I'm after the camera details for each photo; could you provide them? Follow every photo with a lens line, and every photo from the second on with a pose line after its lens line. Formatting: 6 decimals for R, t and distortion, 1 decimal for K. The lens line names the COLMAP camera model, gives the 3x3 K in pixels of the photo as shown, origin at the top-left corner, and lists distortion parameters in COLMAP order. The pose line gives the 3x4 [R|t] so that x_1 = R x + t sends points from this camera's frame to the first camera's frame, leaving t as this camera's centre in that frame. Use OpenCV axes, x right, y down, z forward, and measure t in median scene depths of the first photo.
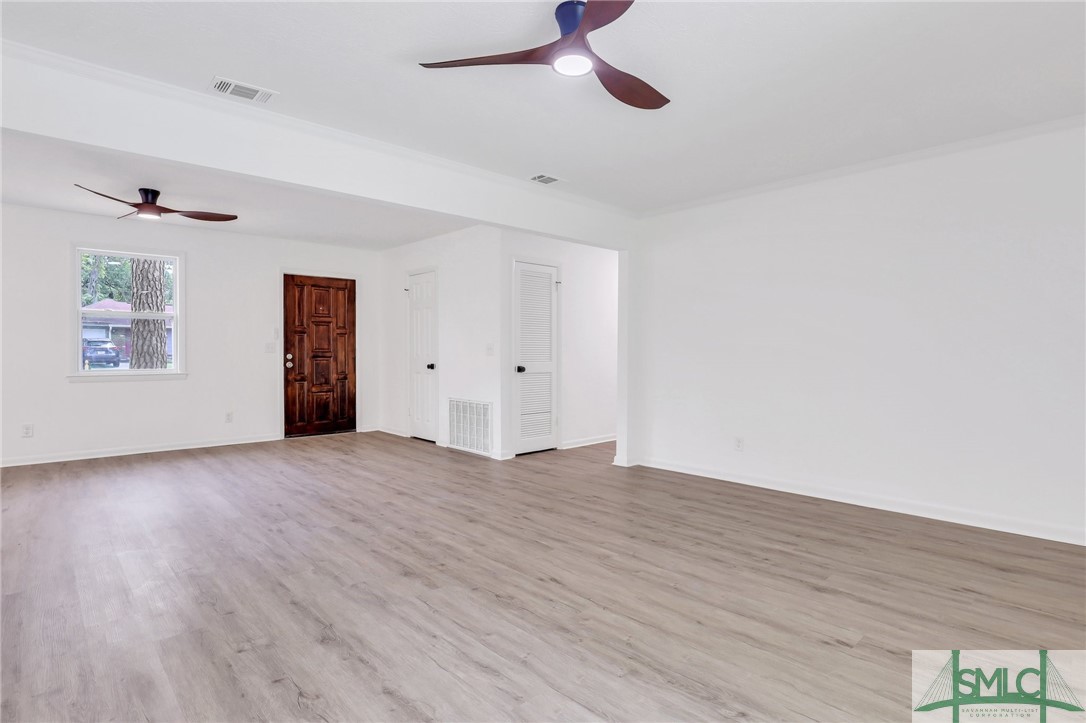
lens RADIAL K [[563.3, 0, 543.0], [0, 563.3, 361.5], [0, 0, 1]] dist [-0.025995, 0.000057]
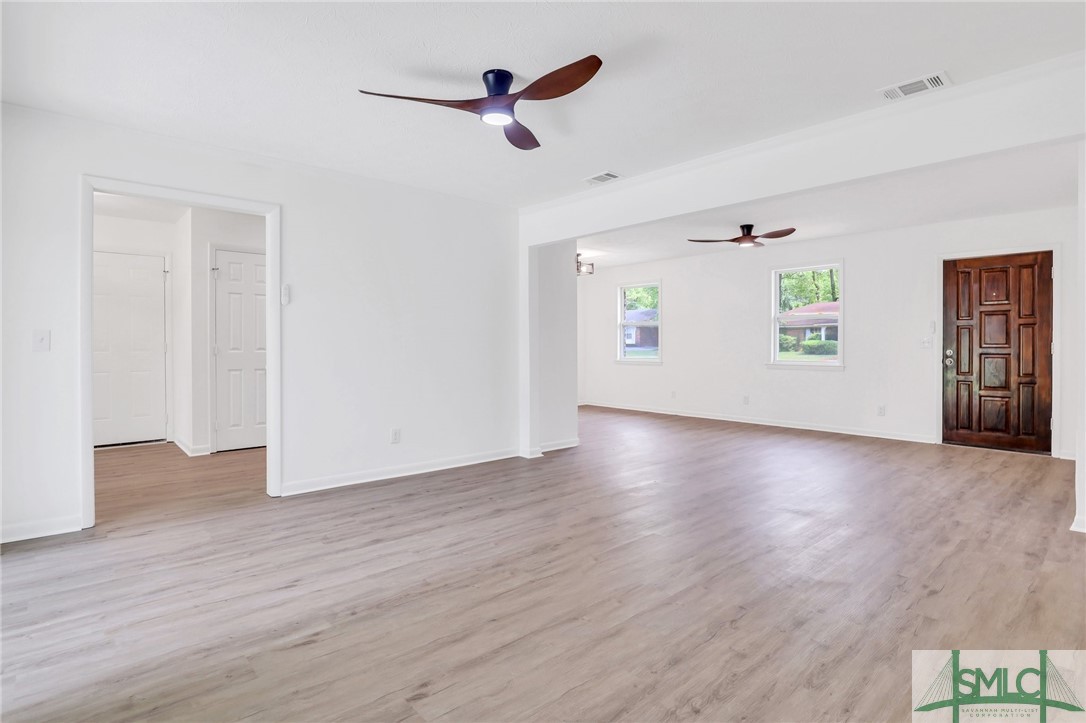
lens RADIAL K [[548.8, 0, 541.0], [0, 548.8, 347.5], [0, 0, 1]] dist [-0.022975, 0.000687]
pose [[-0.034485, 0.002674, -0.999402, 0.885136], [-0.020807, 0.999778, 0.003393, -0.013305], [0.999189, 0.020911, -0.034422, 0.791569]]
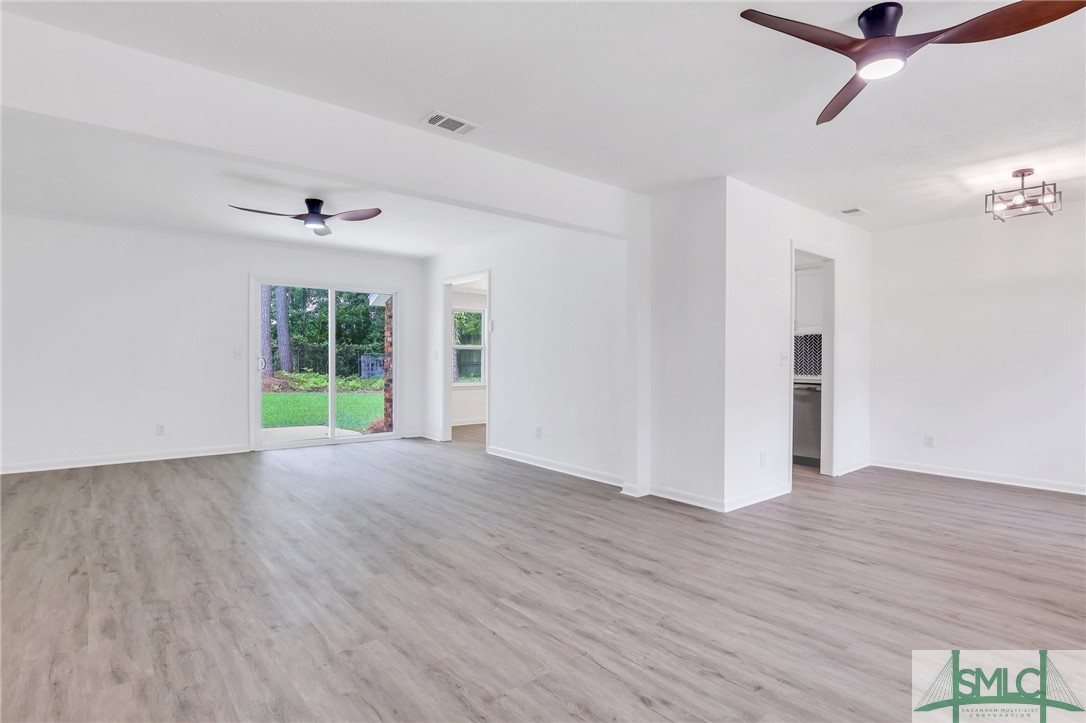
lens RADIAL K [[537.4, 0, 543.0], [0, 537.4, 361.5], [0, 0, 1]] dist [-0.025539, -0.000080]
pose [[-0.997680, -0.009781, 0.067373, 0.161395], [-0.008546, 0.999791, 0.018589, -0.021008], [-0.067540, 0.017970, -0.997555, 1.392294]]
